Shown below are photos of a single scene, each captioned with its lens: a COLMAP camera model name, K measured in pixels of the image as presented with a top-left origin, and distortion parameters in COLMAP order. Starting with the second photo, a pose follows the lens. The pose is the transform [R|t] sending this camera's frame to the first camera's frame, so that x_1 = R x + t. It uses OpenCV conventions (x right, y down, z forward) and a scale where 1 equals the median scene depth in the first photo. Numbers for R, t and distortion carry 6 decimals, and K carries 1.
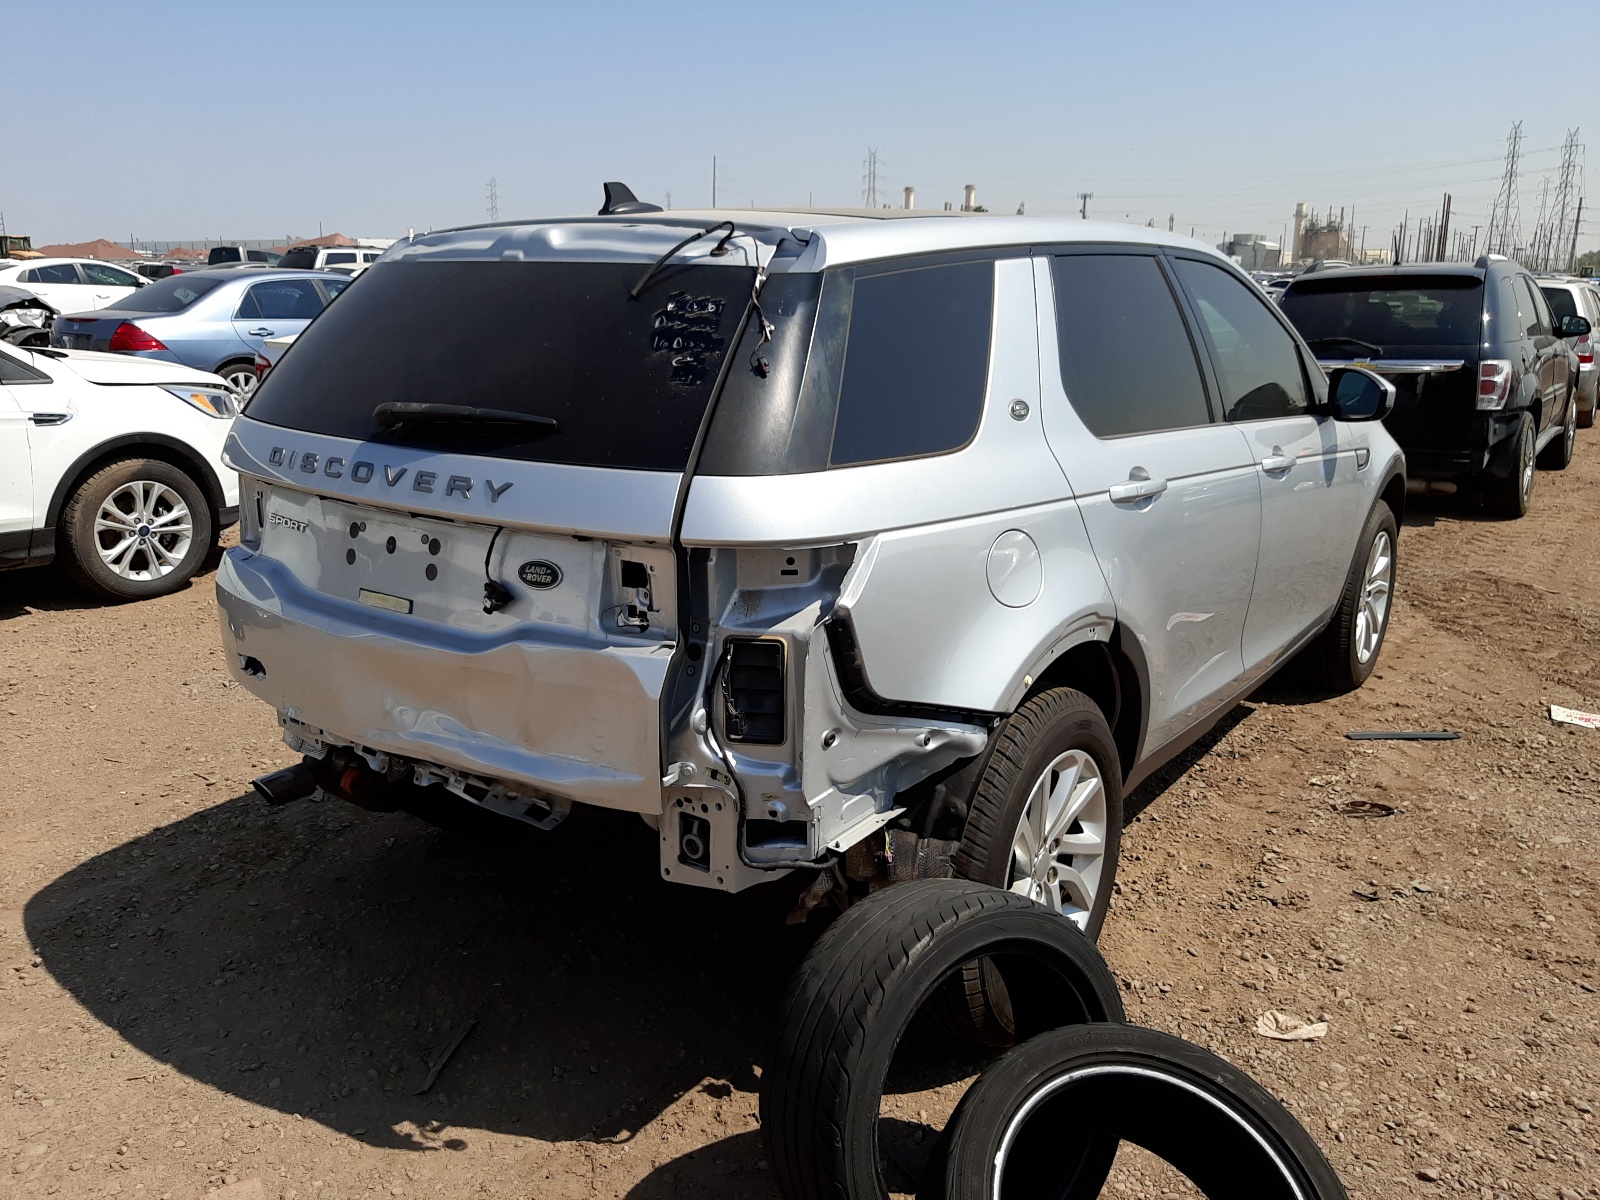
lens RADIAL K [[1243.7, 0, 792.2], [0, 1243.7, 605.6], [0, 0, 1]] dist [0.045457, -0.094624]
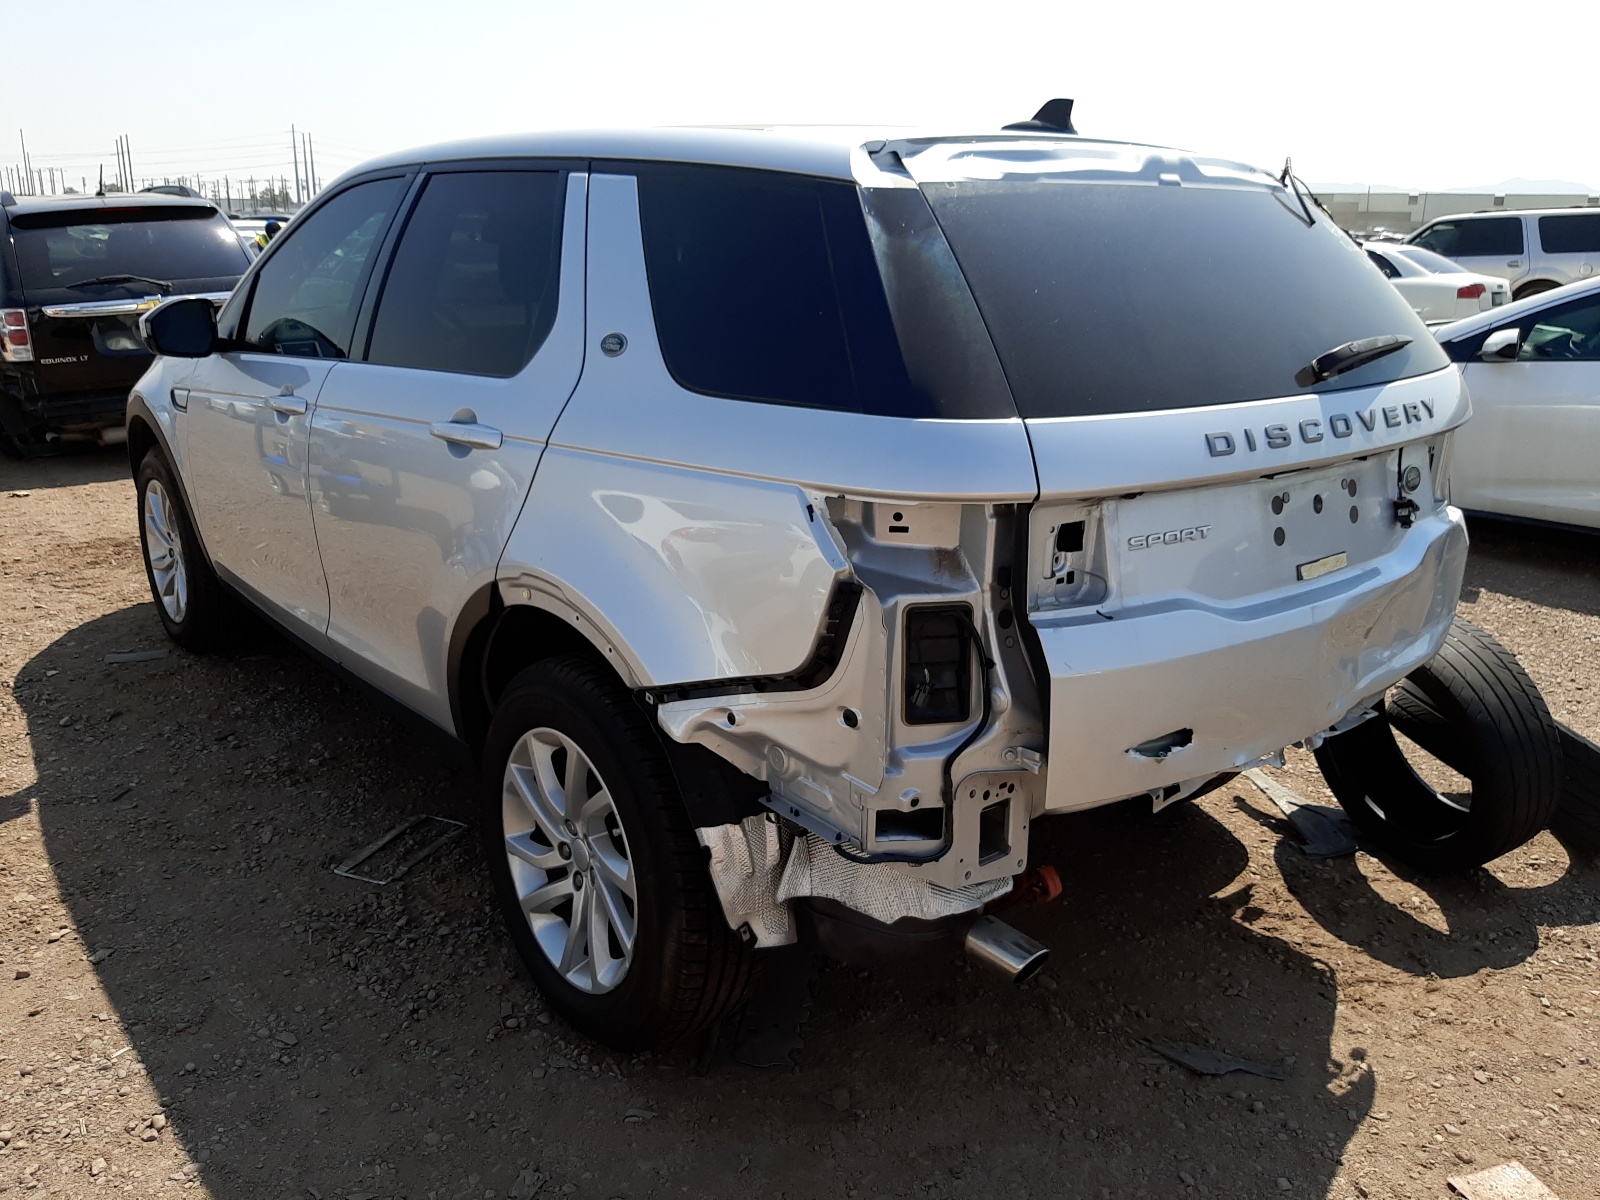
lens RADIAL K [[1243.7, 0, 792.2], [0, 1243.7, 605.6], [0, 0, 1]] dist [0.045457, -0.094624]
pose [[0.268303, -0.288838, 0.919014, -1.296441], [0.242406, 0.943538, 0.225776, -0.280045], [-0.932337, 0.162198, 0.323170, 1.089325]]
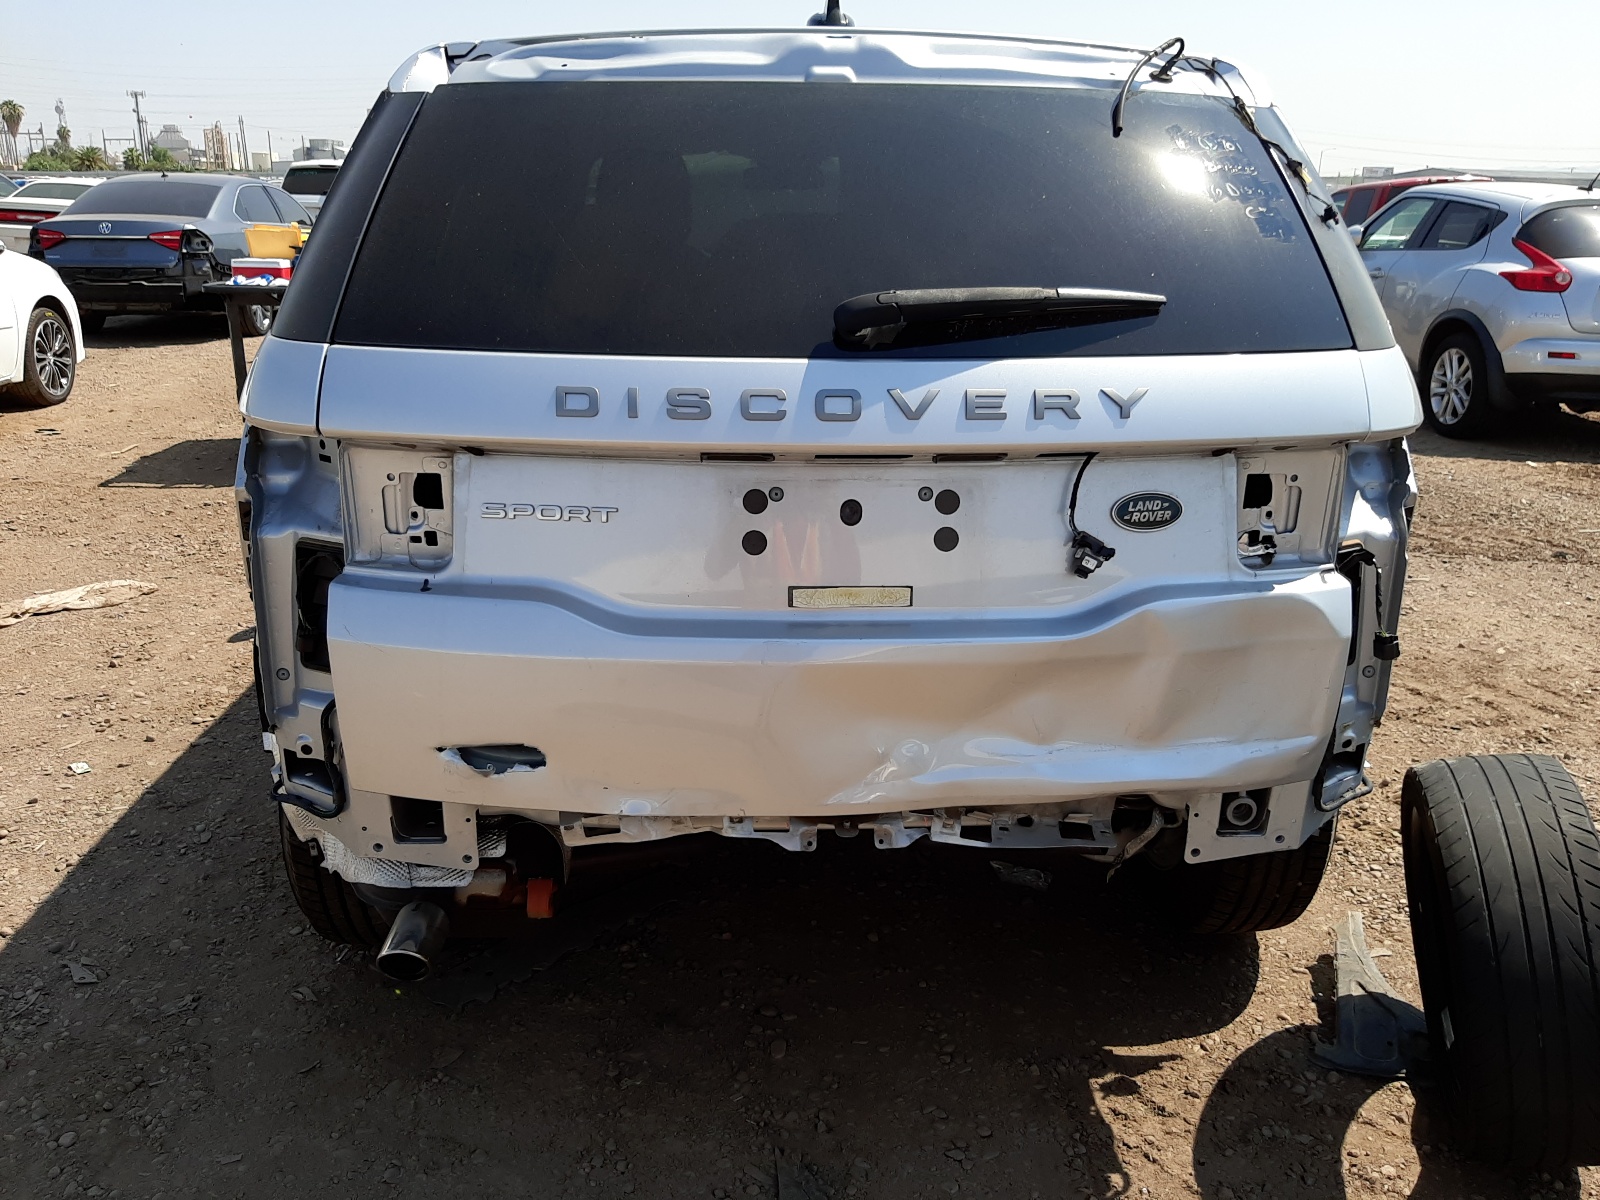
lens RADIAL K [[1214.0, 0, 800.0], [0, 1214.0, 600.0], [0, 0, 1]] dist [0.099163, -0.152440]
pose [[0.789875, -0.193528, 0.581932, -0.740093], [0.156520, 0.981094, 0.113825, -0.081900], [-0.592958, 0.001176, 0.805232, 0.500796]]
